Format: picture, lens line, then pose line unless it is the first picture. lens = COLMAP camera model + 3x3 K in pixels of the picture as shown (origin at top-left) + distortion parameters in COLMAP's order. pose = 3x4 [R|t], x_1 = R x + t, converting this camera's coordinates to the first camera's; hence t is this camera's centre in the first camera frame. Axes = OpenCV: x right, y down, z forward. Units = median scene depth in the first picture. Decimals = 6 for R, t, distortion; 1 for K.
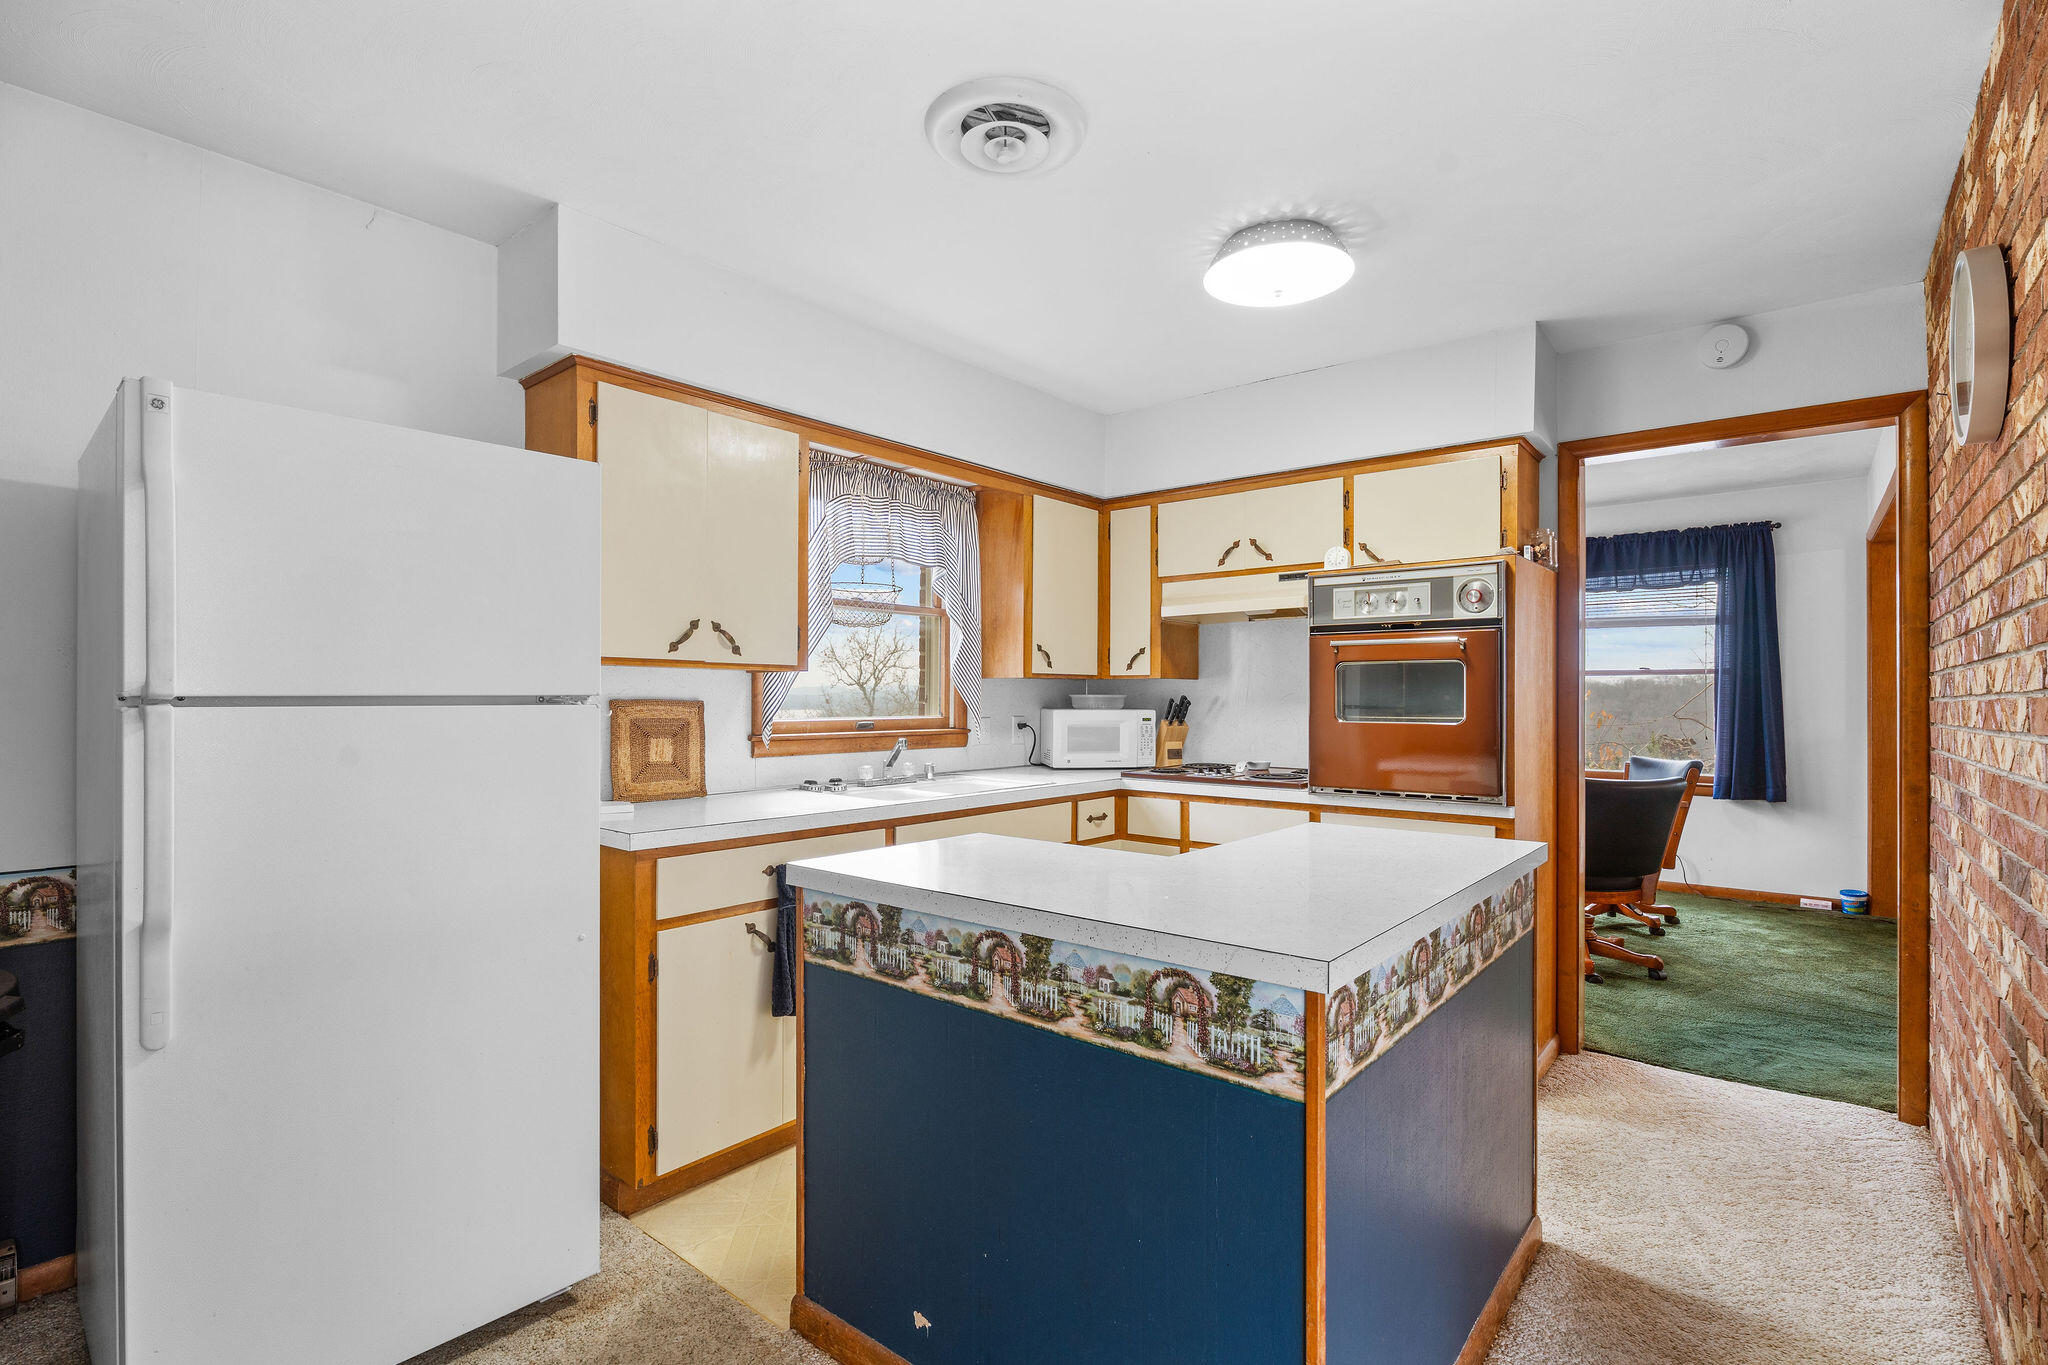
lens RADIAL K [[960.2, 0, 1028.4], [0, 960.2, 694.4], [0, 0, 1]] dist [0.000406, 0.000011]
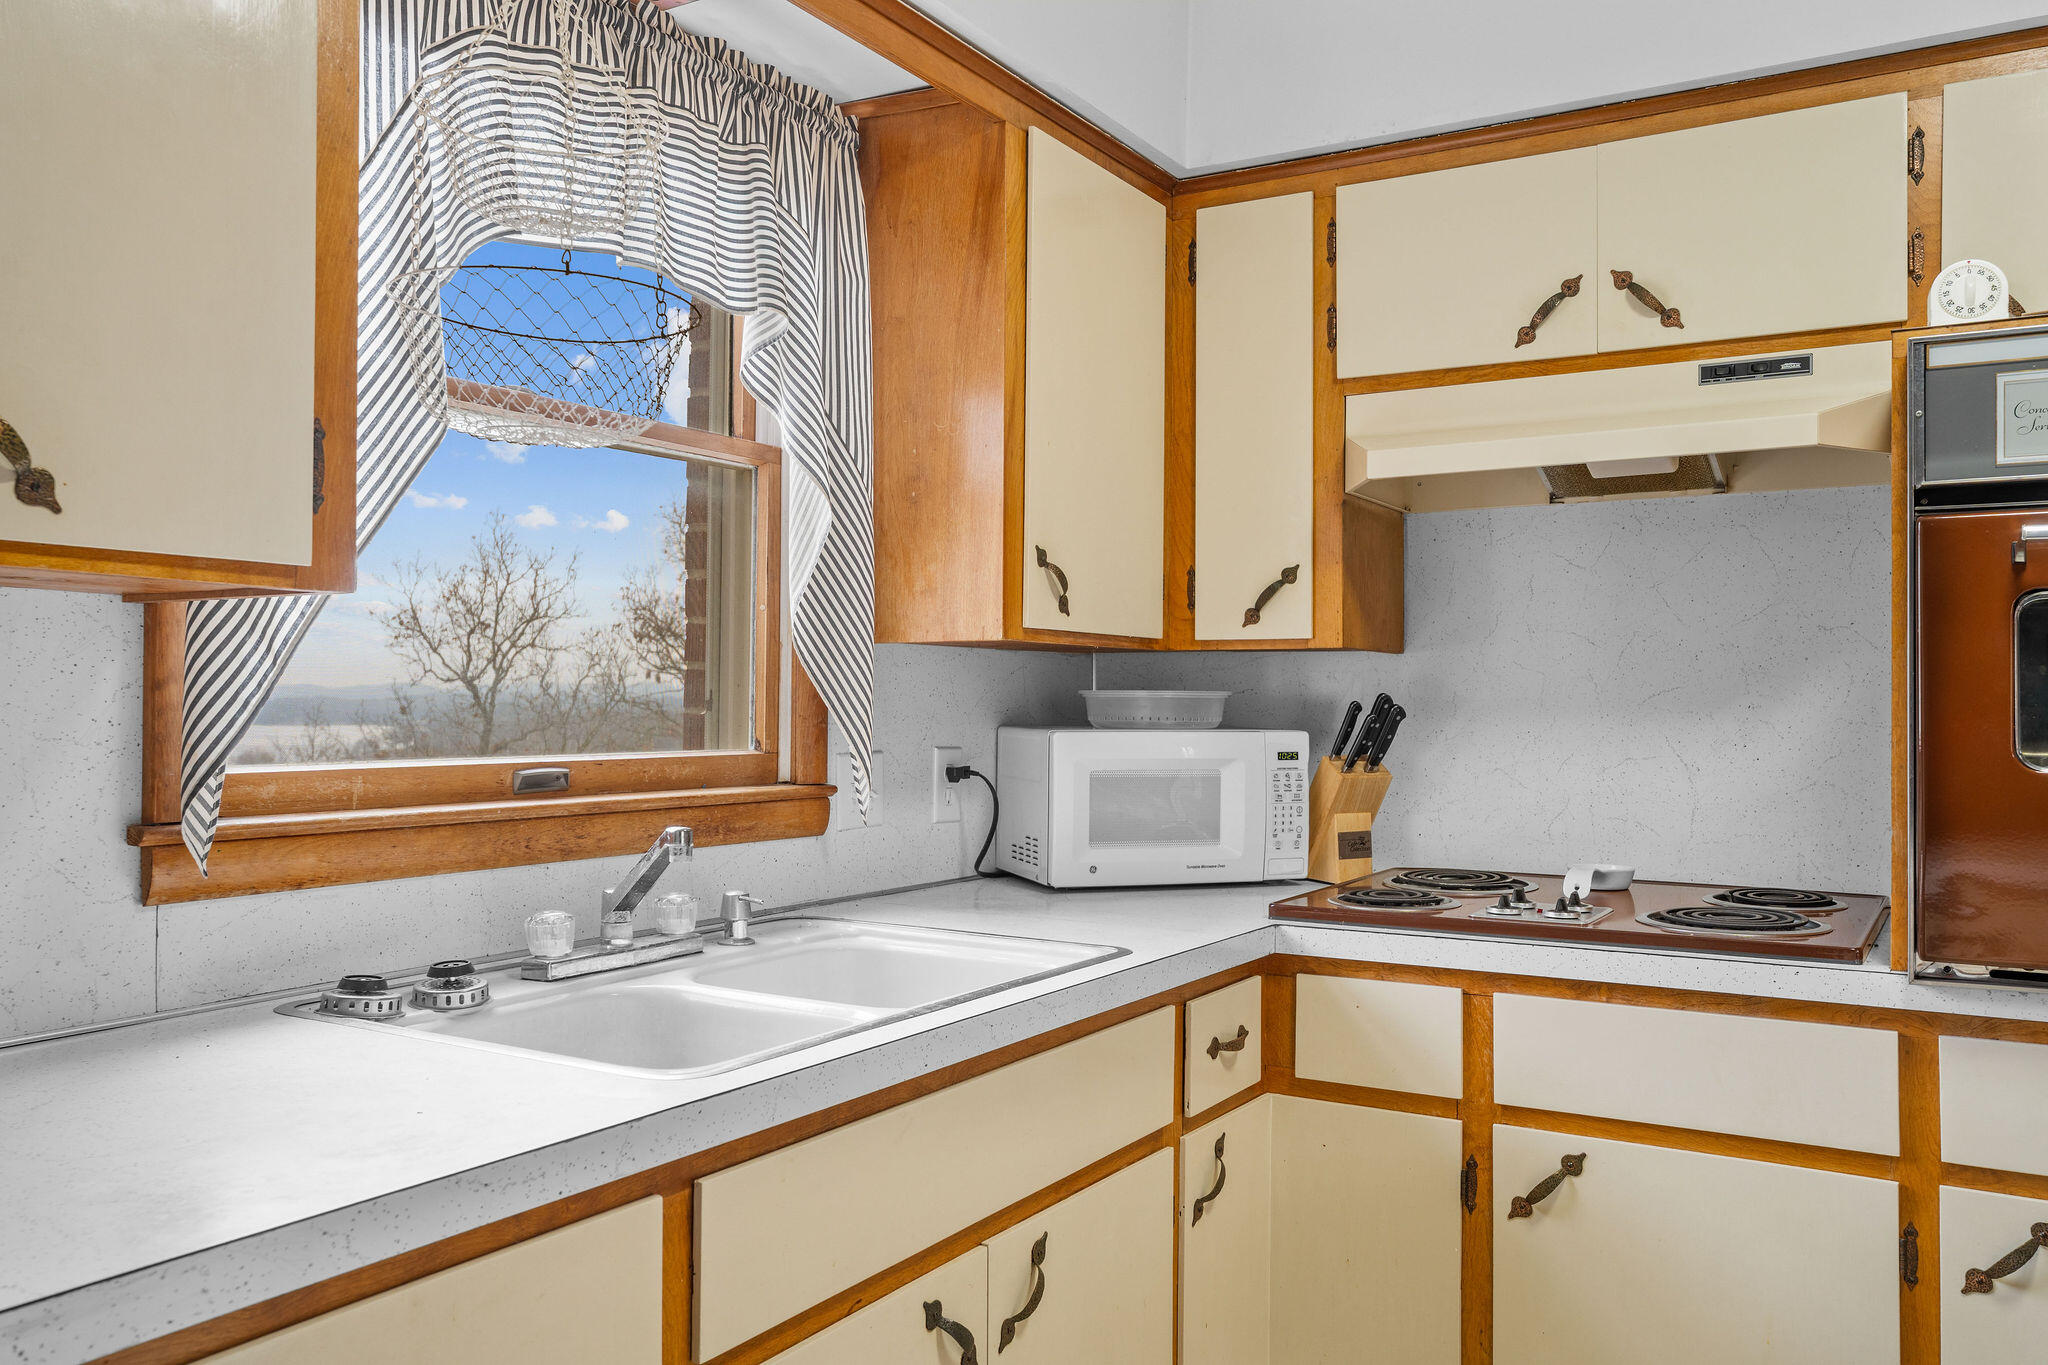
lens RADIAL K [[1630.9, 0, 1017.4], [0, 1630.9, 686.7], [0, 0, 1]] dist [-0.005693, -0.000868]
pose [[0.988111, 0.004950, 0.153661, -0.094947], [-0.003669, 0.999956, -0.008617, 0.005028], [-0.153696, 0.007951, 0.988086, 0.427237]]
